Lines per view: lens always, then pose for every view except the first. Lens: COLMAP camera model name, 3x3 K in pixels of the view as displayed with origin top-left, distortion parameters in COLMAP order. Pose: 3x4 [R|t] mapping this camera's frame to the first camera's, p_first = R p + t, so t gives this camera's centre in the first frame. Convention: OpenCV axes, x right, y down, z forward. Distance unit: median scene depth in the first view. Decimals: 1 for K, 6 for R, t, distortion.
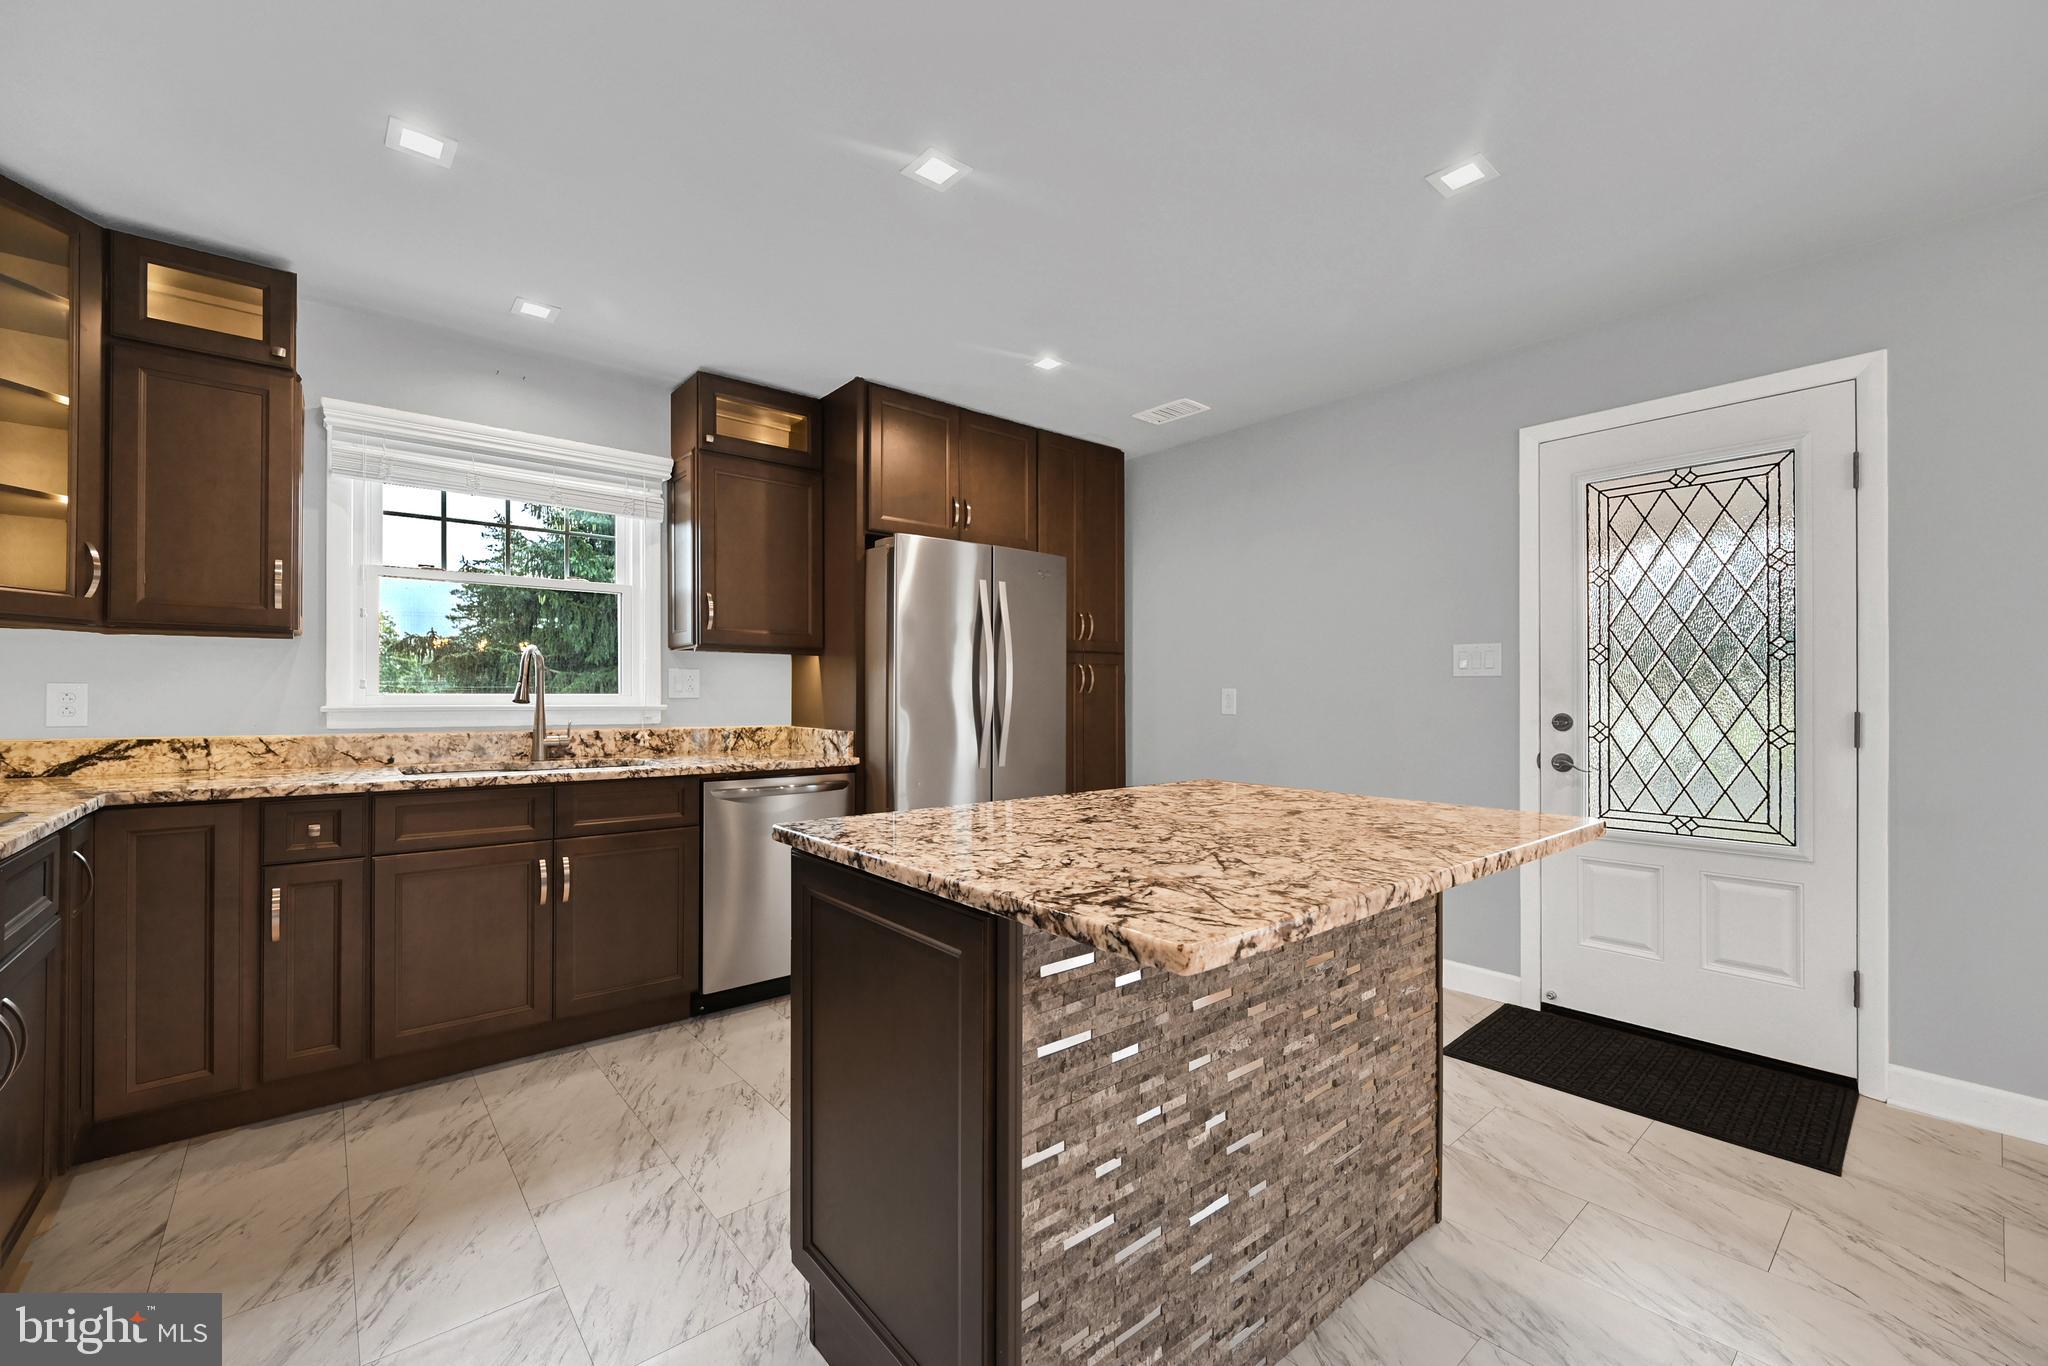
lens RADIAL K [[841.9, 0, 1034.6], [0, 841.9, 692.7], [0, 0, 1]] dist [-0.001458, -0.000311]
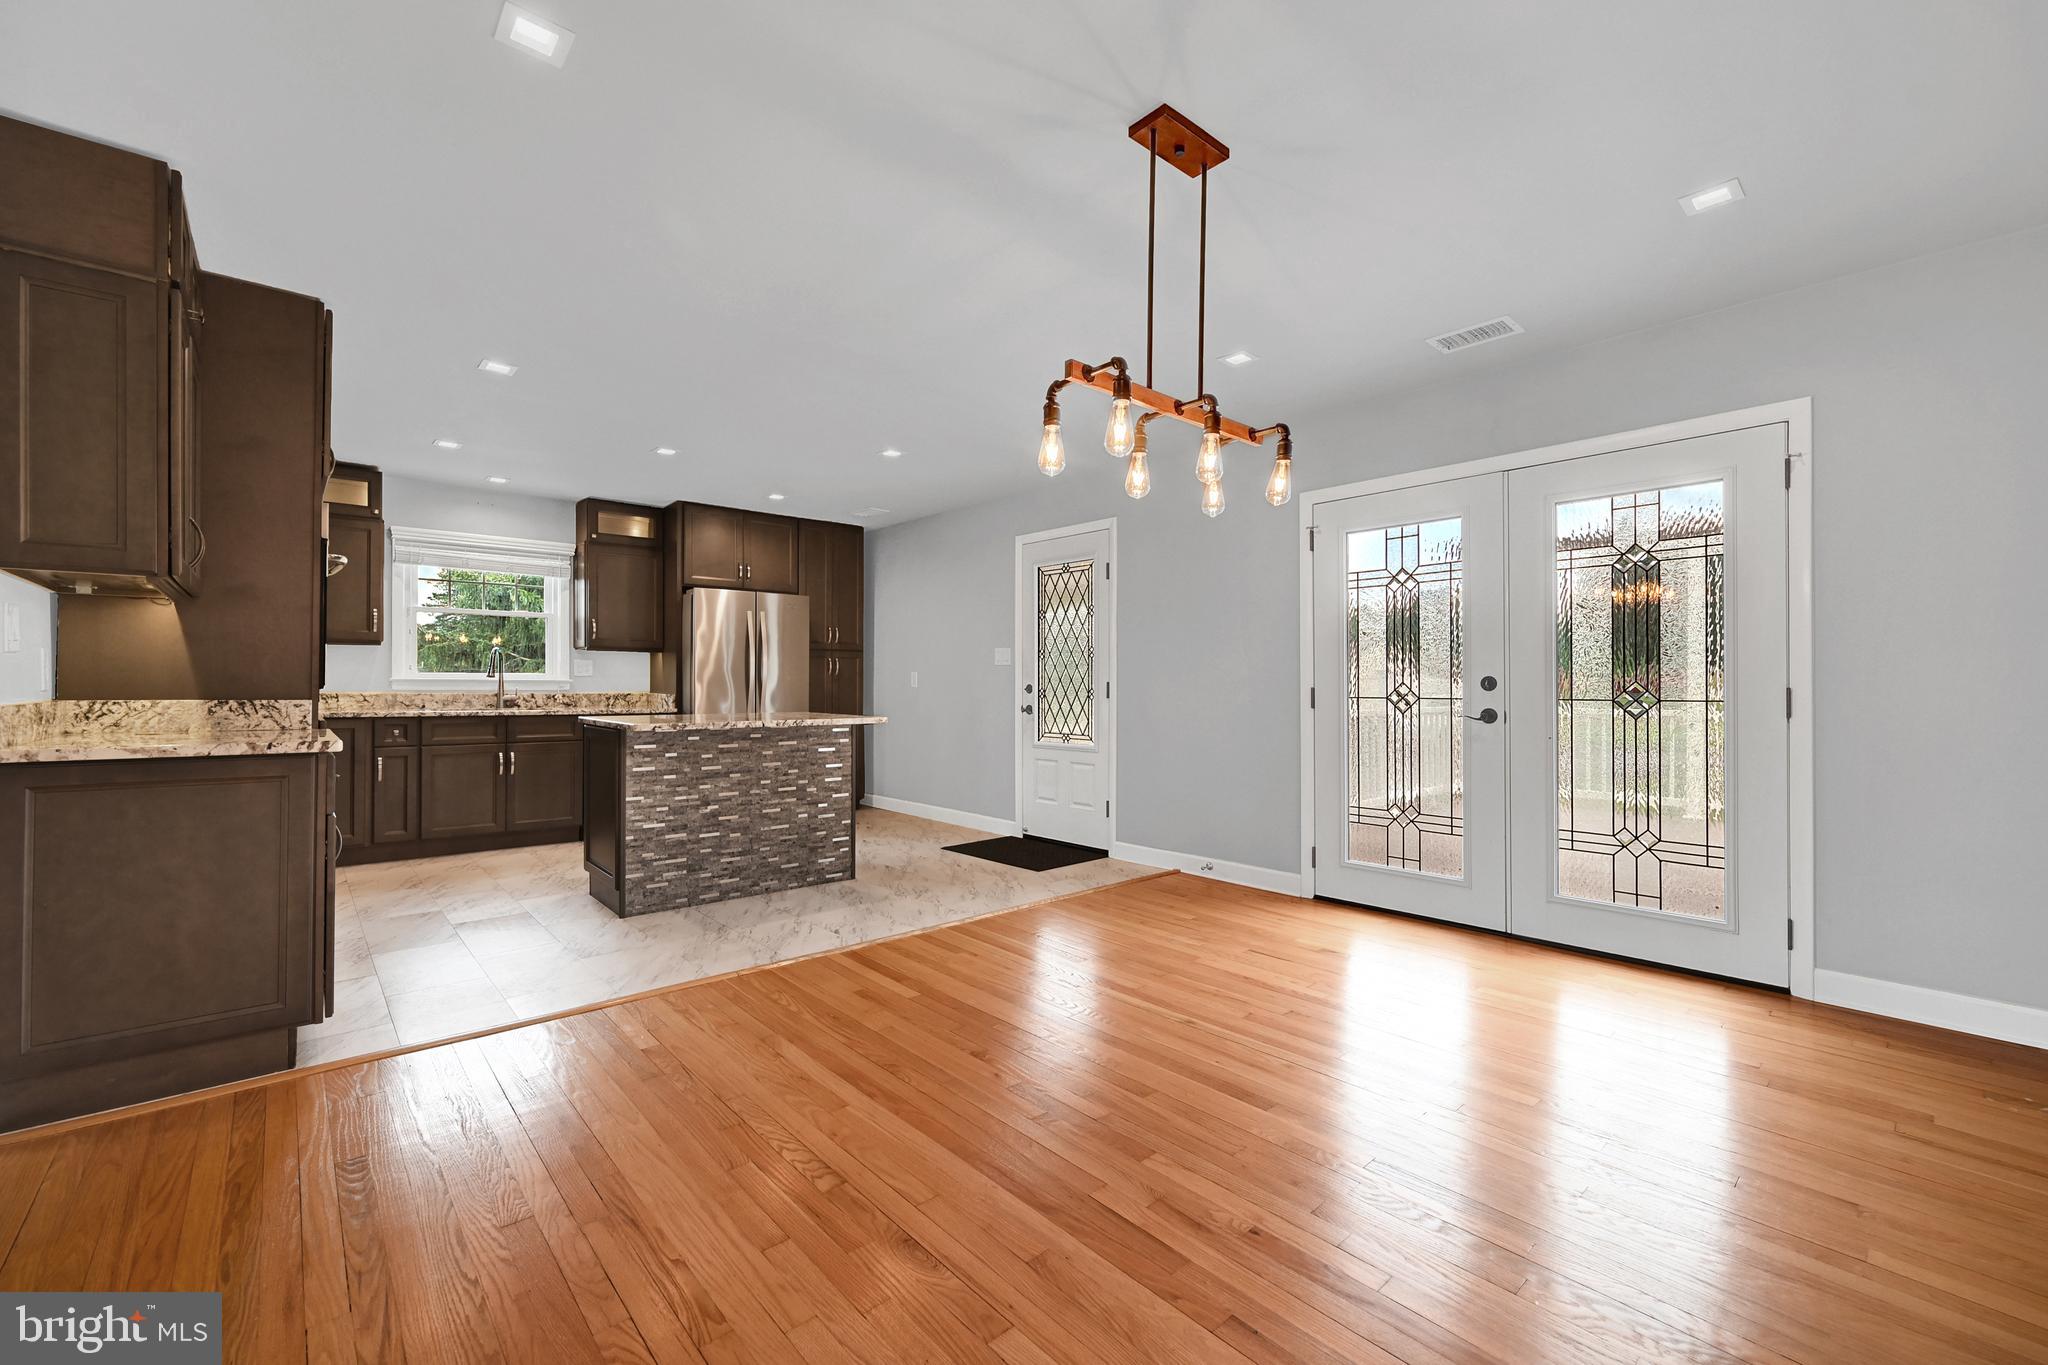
lens RADIAL K [[834.6, 0, 1024.0], [0, 834.6, 682.5], [0, 0, 1]] dist [0.000743, -0.000267]
pose [[0.999876, 0.002446, 0.015526, 0.590478], [-0.002482, 0.999994, 0.002276, 0.016405], [-0.015520, -0.002314, 0.999877, -0.945282]]
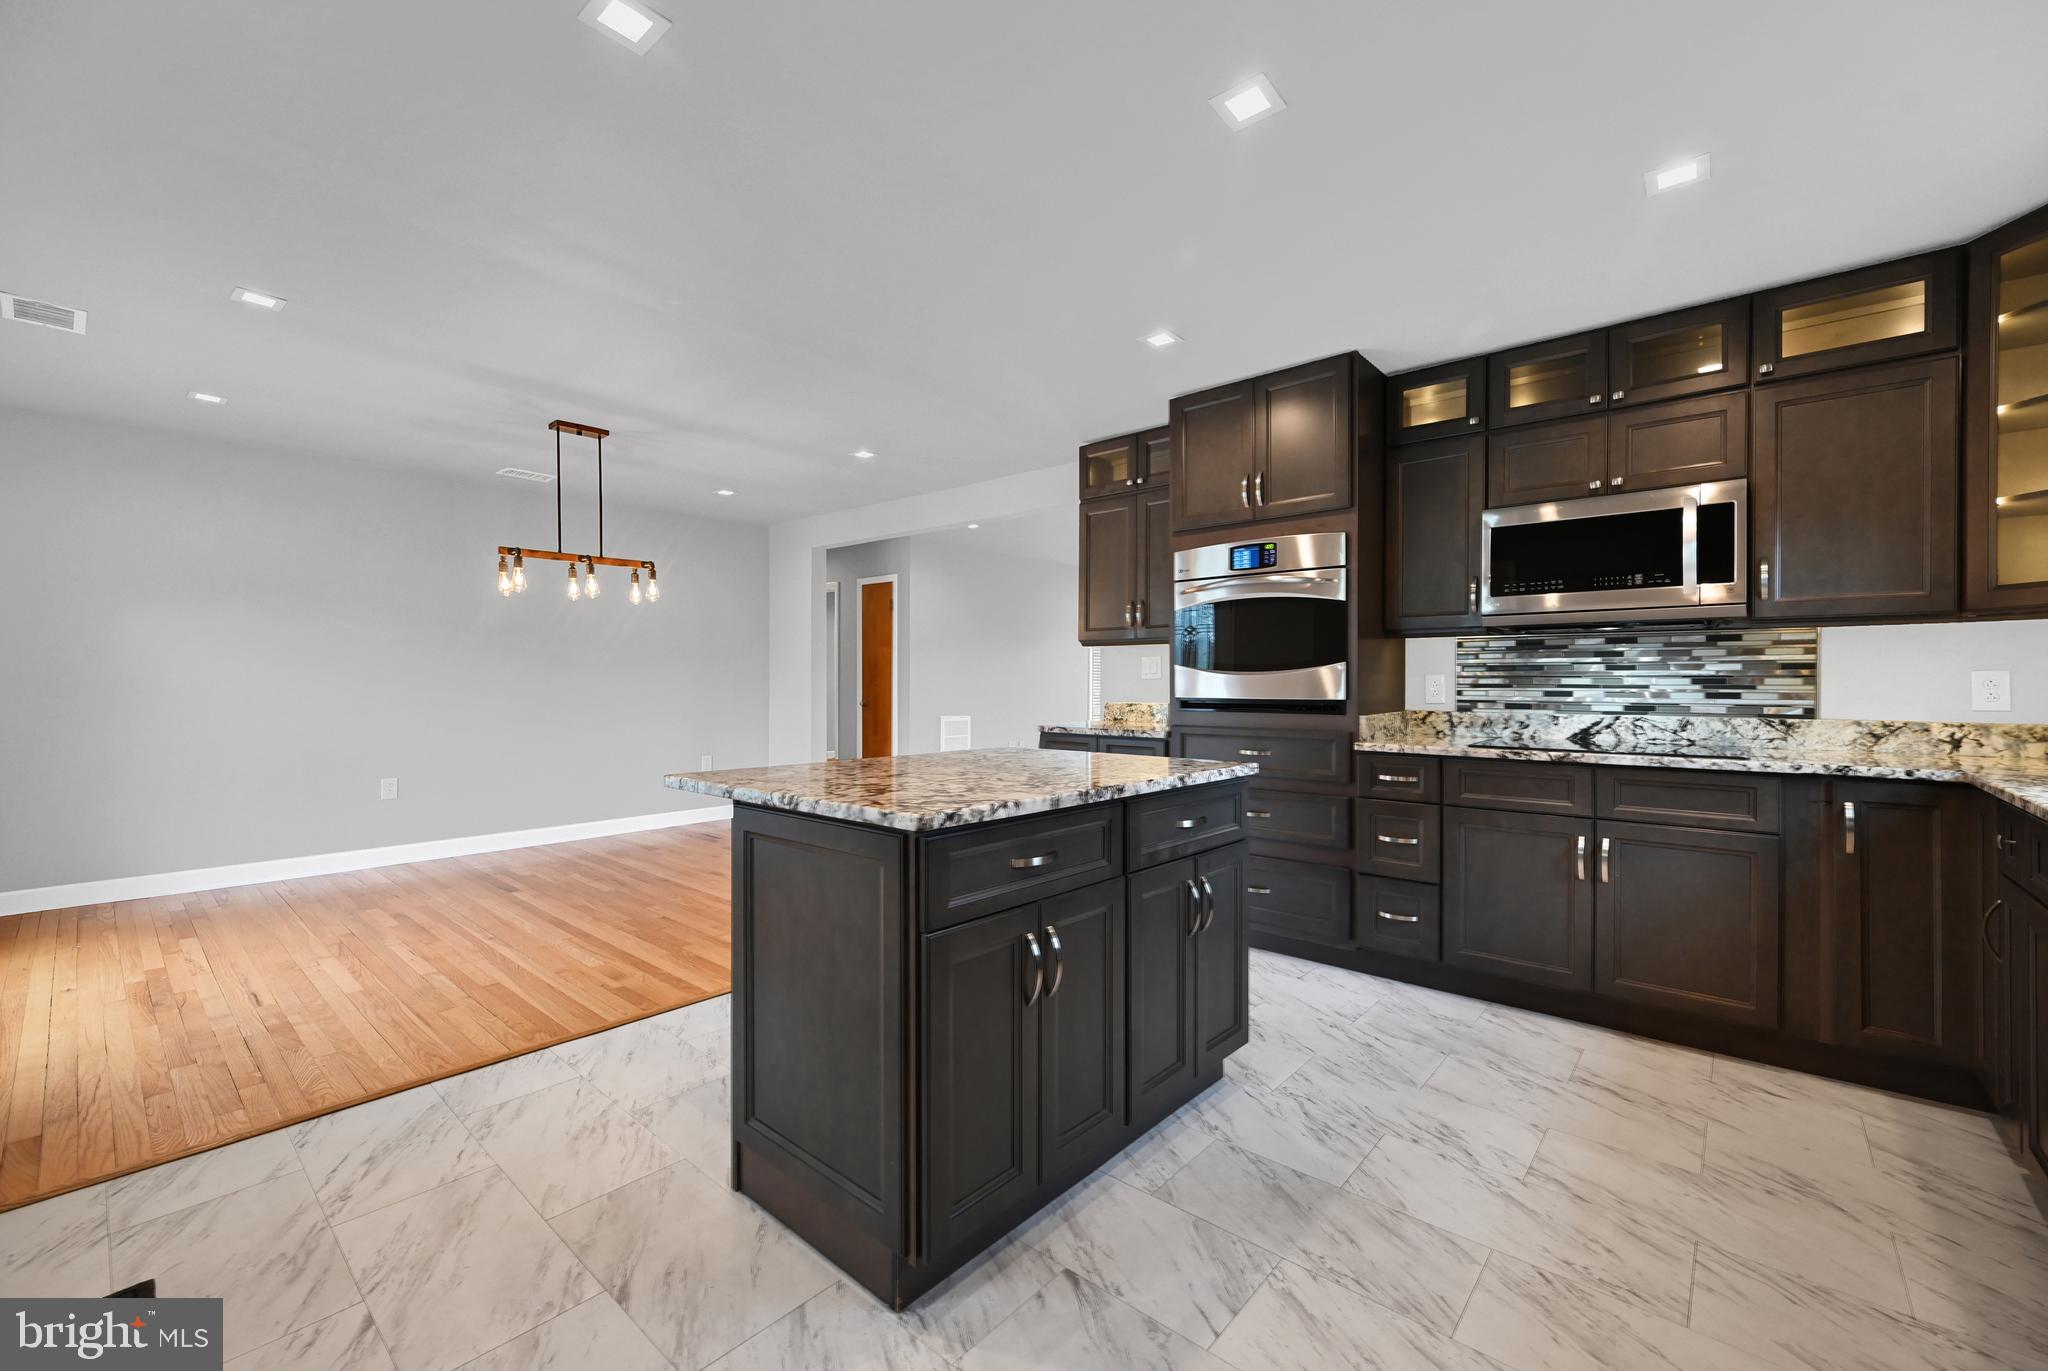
lens RADIAL K [[834.6, 0, 1024.0], [0, 834.6, 685.5], [0, 0, 1]] dist [0.000743, -0.000267]
pose [[-0.990626, -0.001781, -0.136591, 0.177132], [-0.001155, 0.999988, -0.004660, 0.010652], [0.136598, -0.004458, -0.990617, 1.352426]]
